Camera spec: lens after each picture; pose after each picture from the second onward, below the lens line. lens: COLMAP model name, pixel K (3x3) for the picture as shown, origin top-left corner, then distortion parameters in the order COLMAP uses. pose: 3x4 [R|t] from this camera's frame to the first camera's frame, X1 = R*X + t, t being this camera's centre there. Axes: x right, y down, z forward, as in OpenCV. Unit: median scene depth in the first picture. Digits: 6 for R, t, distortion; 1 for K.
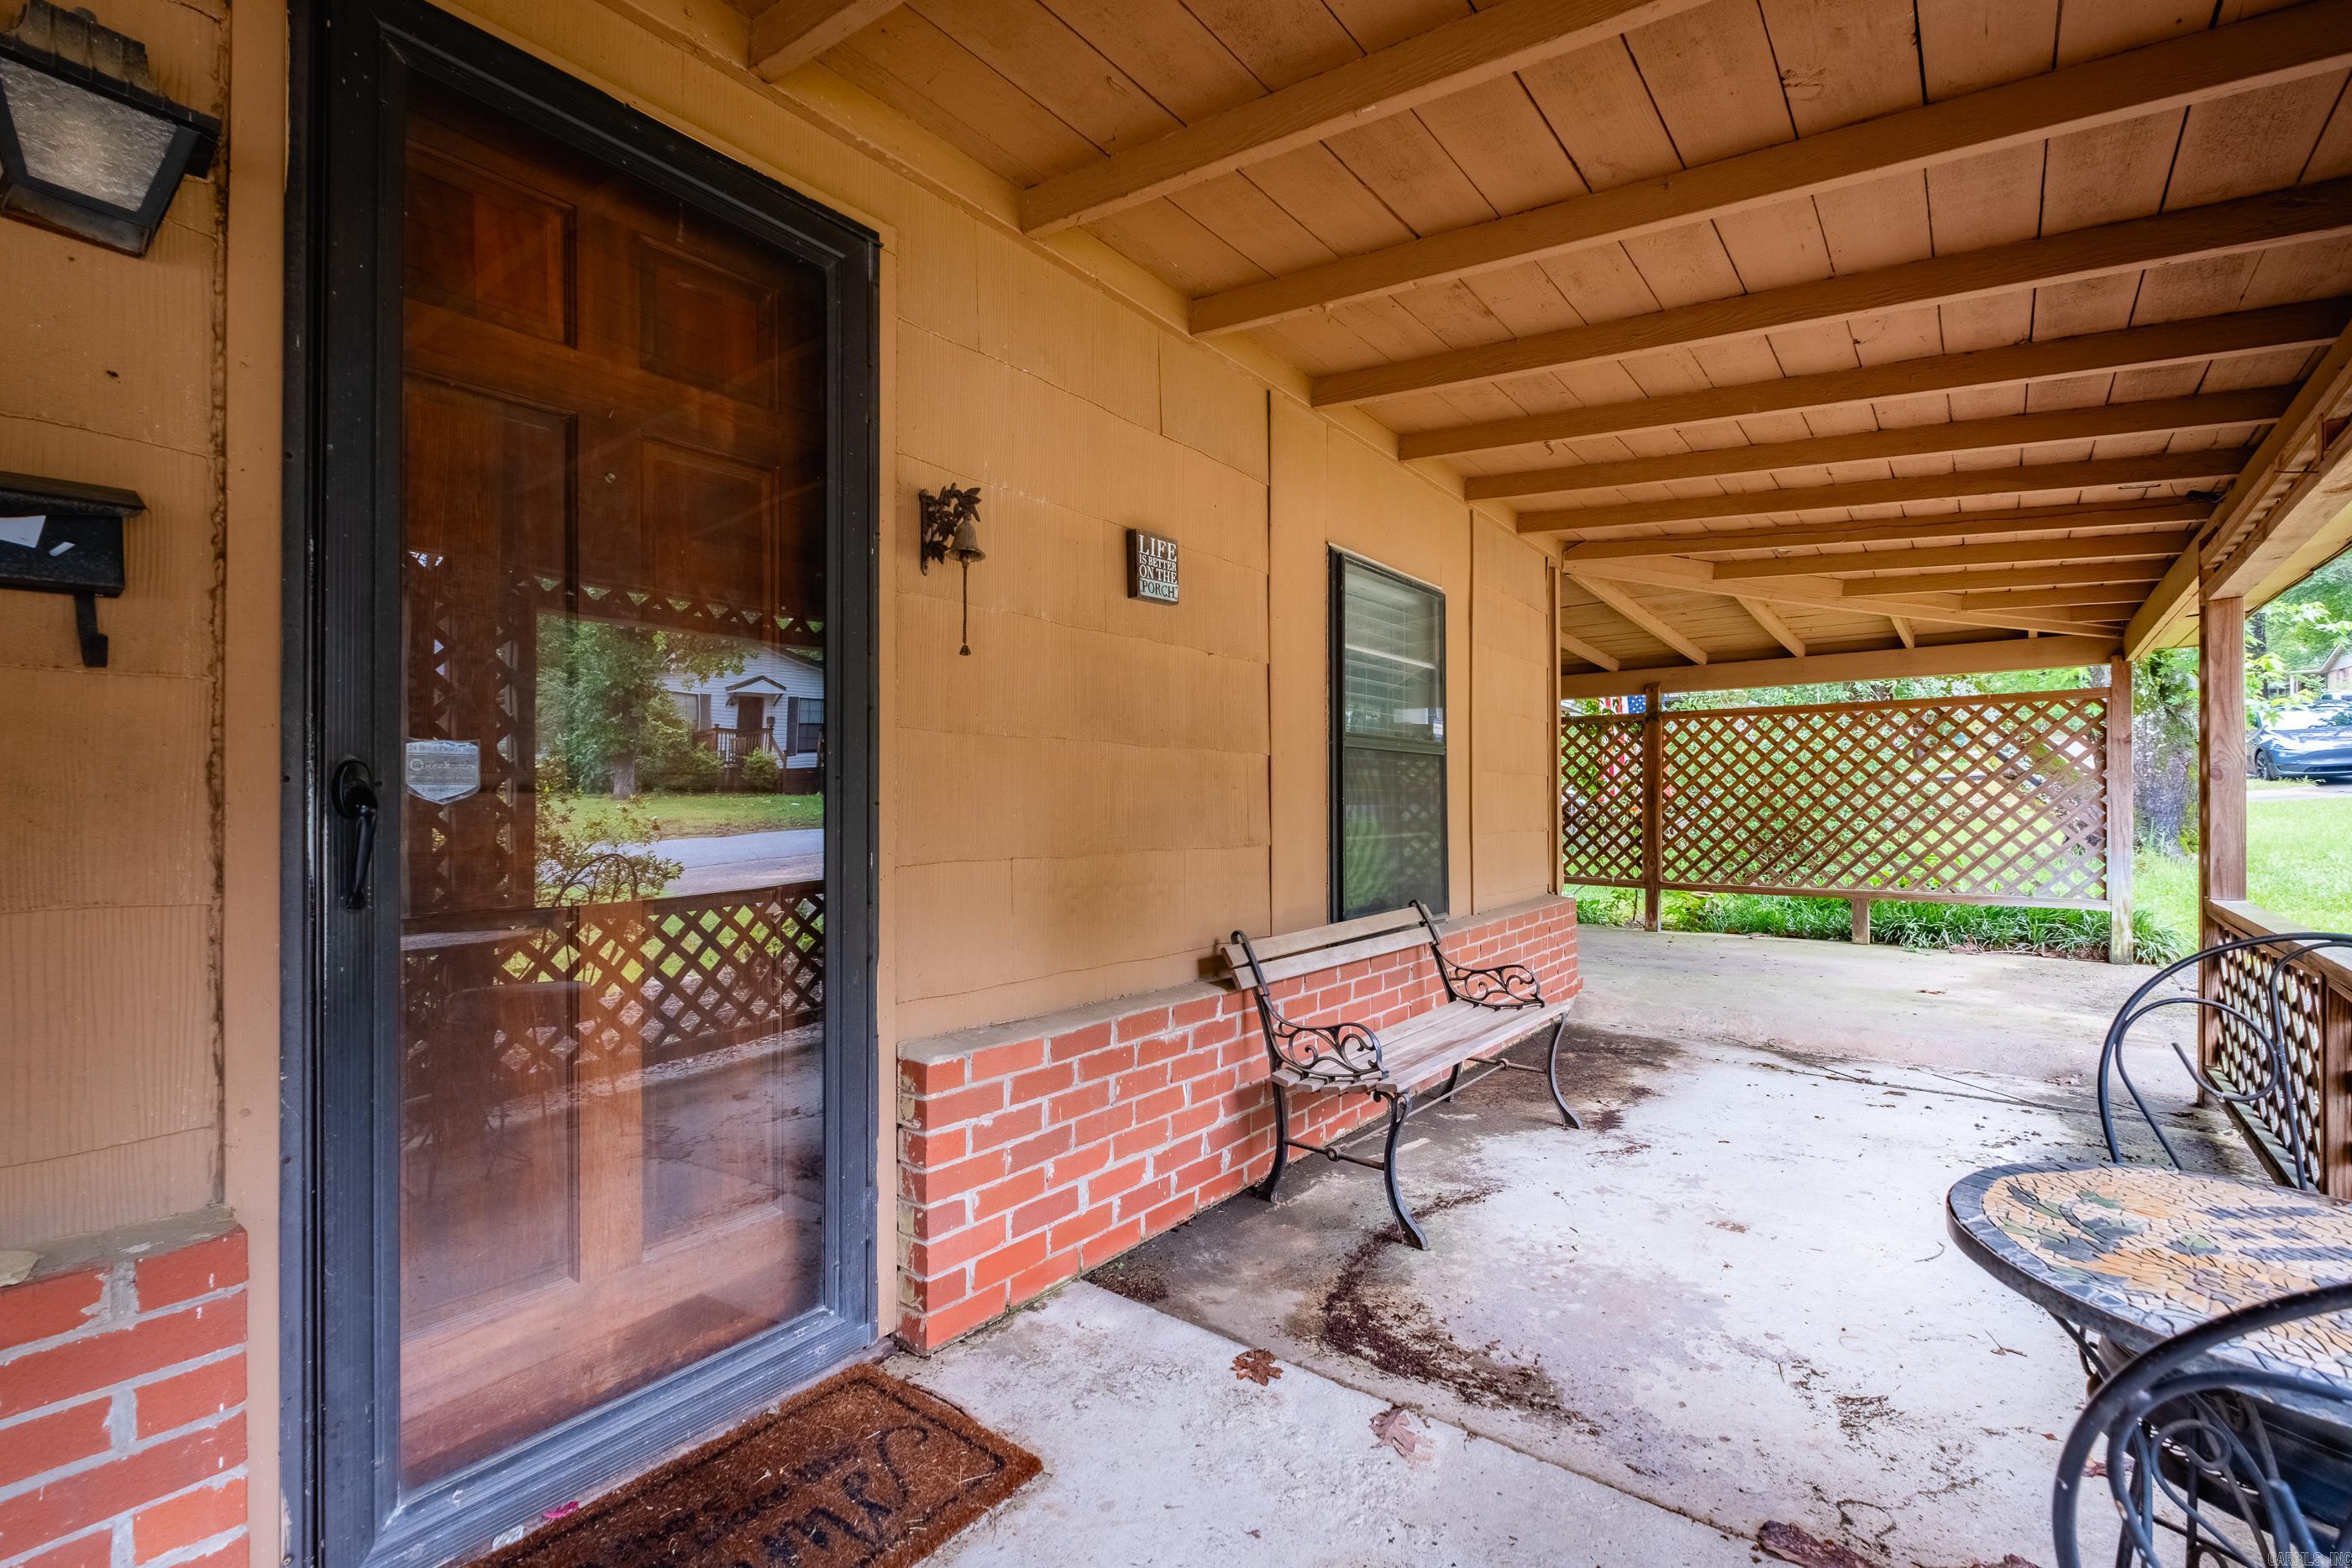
lens RADIAL K [[1016.6, 0, 1163.4], [0, 1016.6, 787.8], [0, 0, 1]] dist [0.000522, -0.001632]
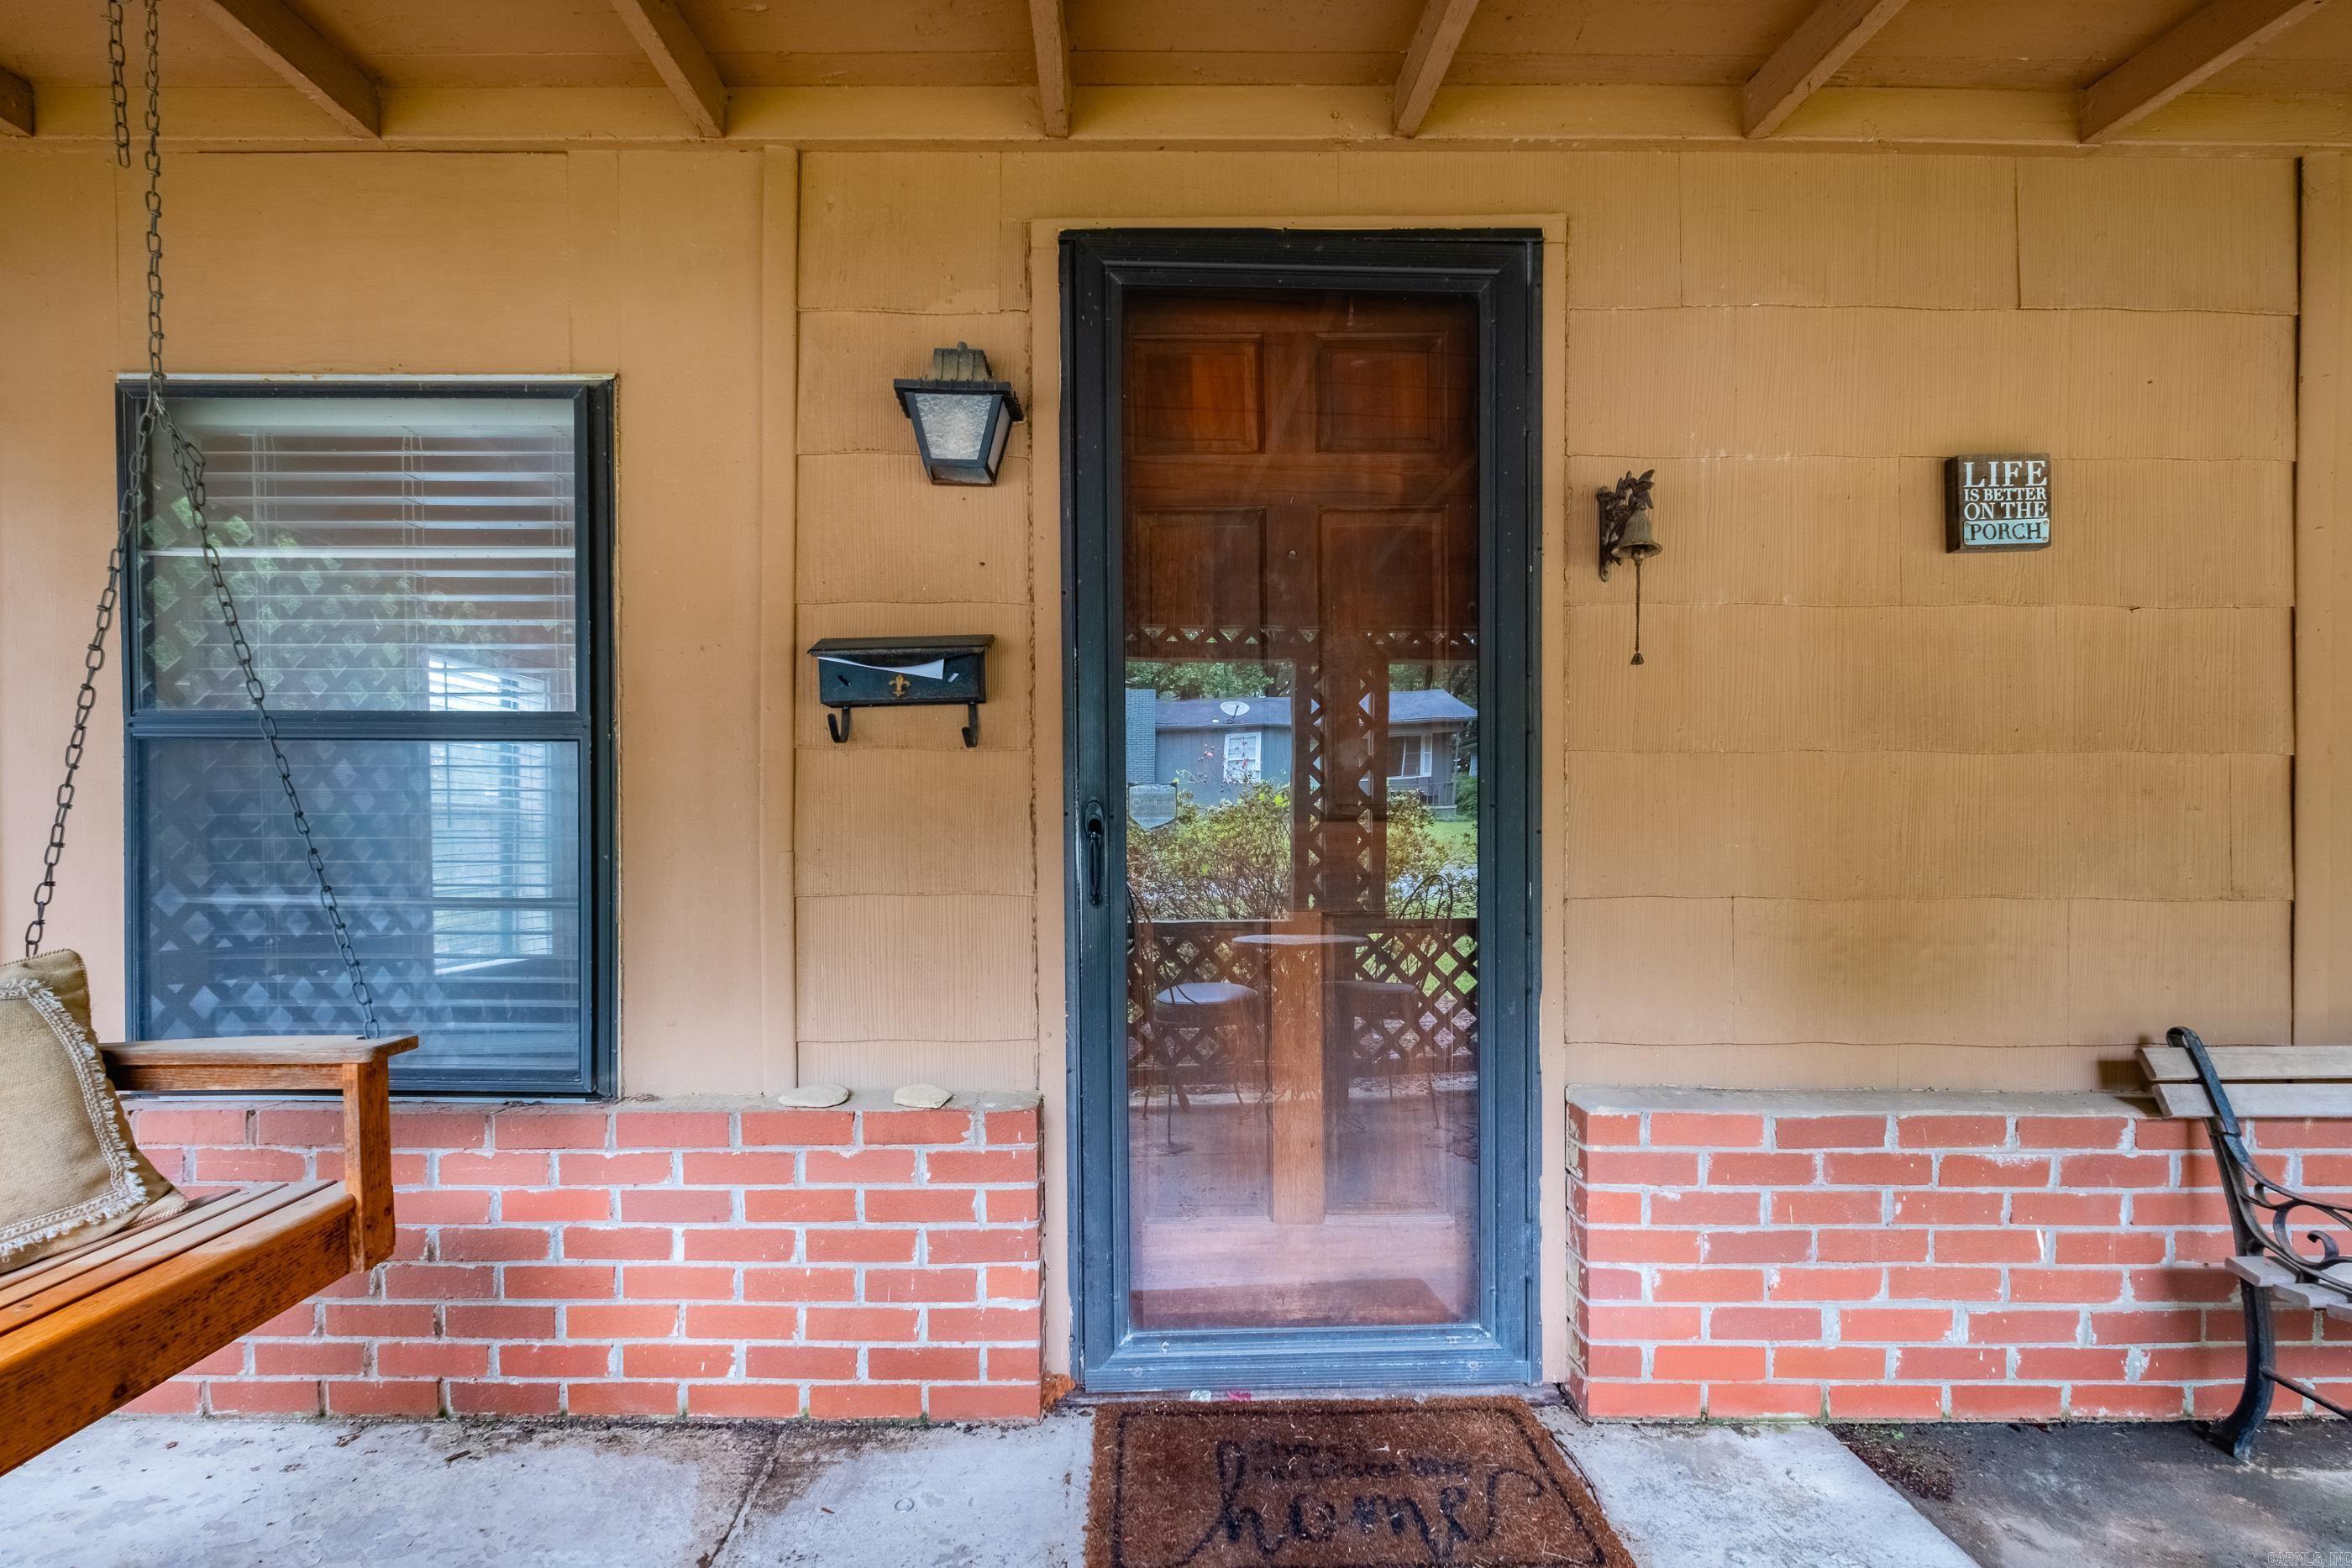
lens RADIAL K [[995.7, 0, 1140.4], [0, 995.7, 845.0], [0, 0, 1]] dist [0.002298, -0.002805]
pose [[0.627341, 0.012910, -0.778637, 0.199613], [0.010065, 0.999645, 0.024683, 0.000978], [0.778679, -0.023322, 0.626988, 0.107476]]
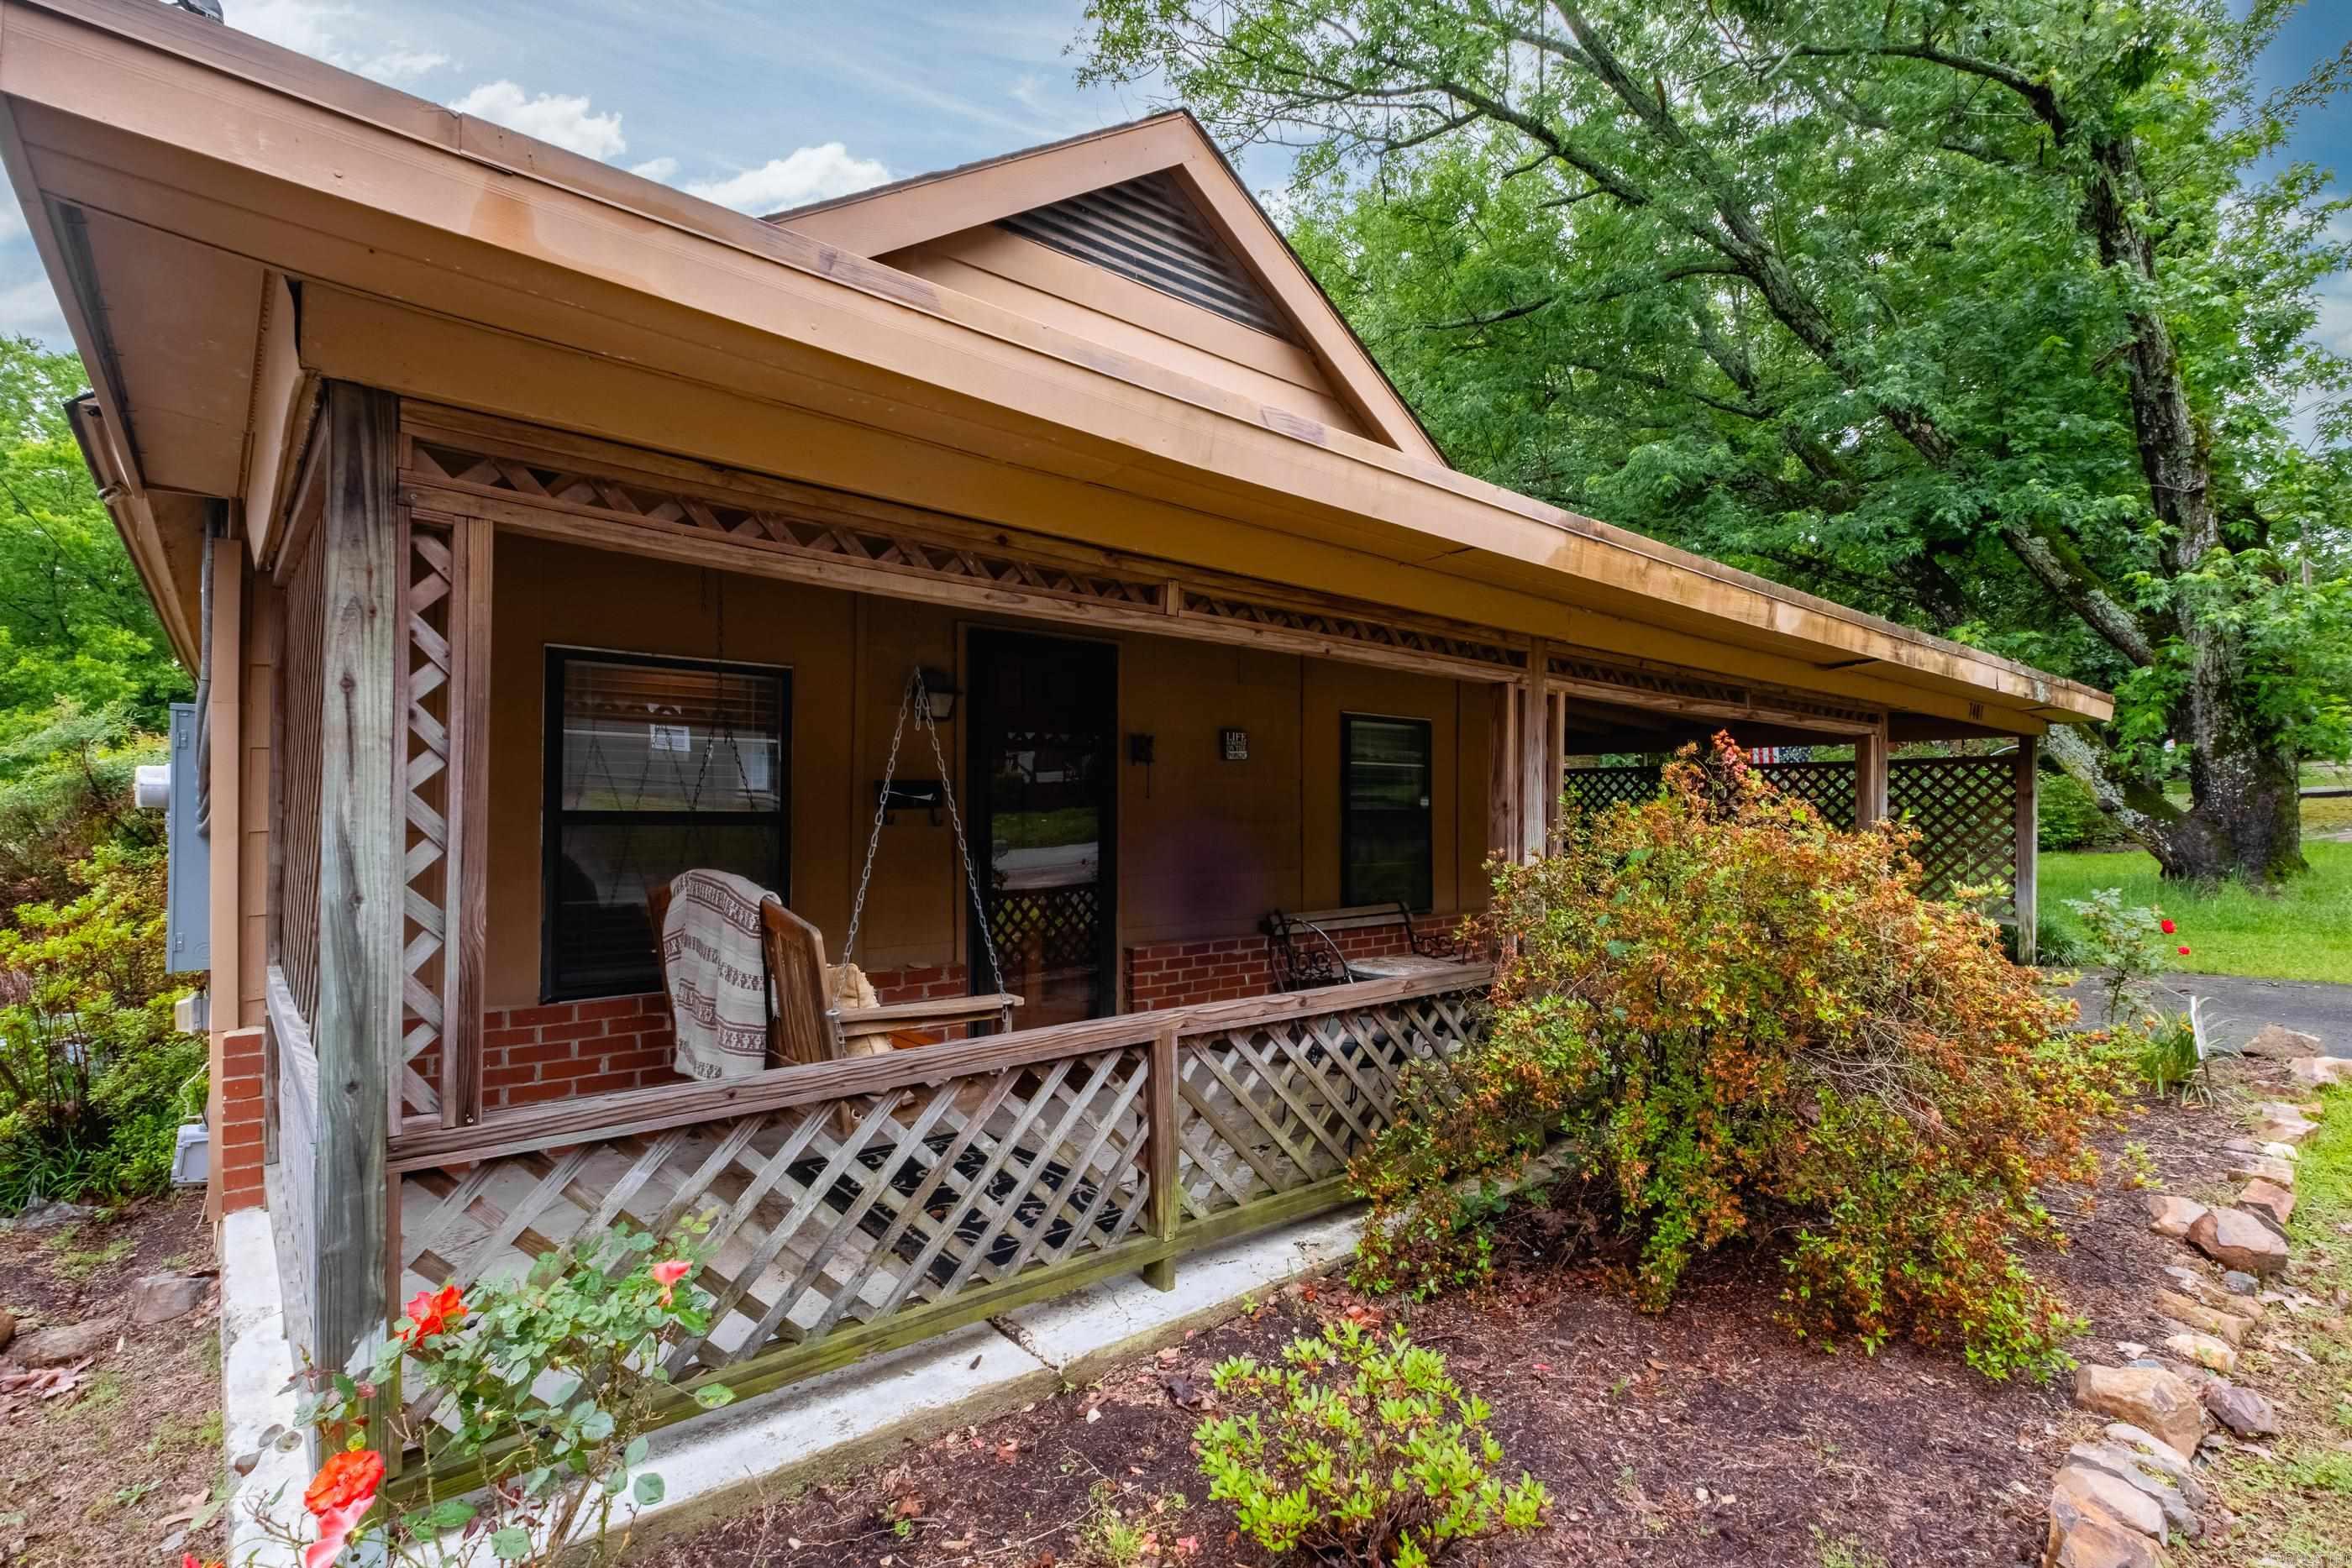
lens RADIAL K [[1061.3, 0, 1175.8], [0, 1061.3, 759.5], [0, 0, 1]] dist [0.002672, 0.000000]
pose [[0.979535, -0.006431, -0.201172, 0.419706], [-0.000704, 0.999374, -0.035375, -0.125280], [0.201273, 0.034792, 0.978917, -1.648659]]
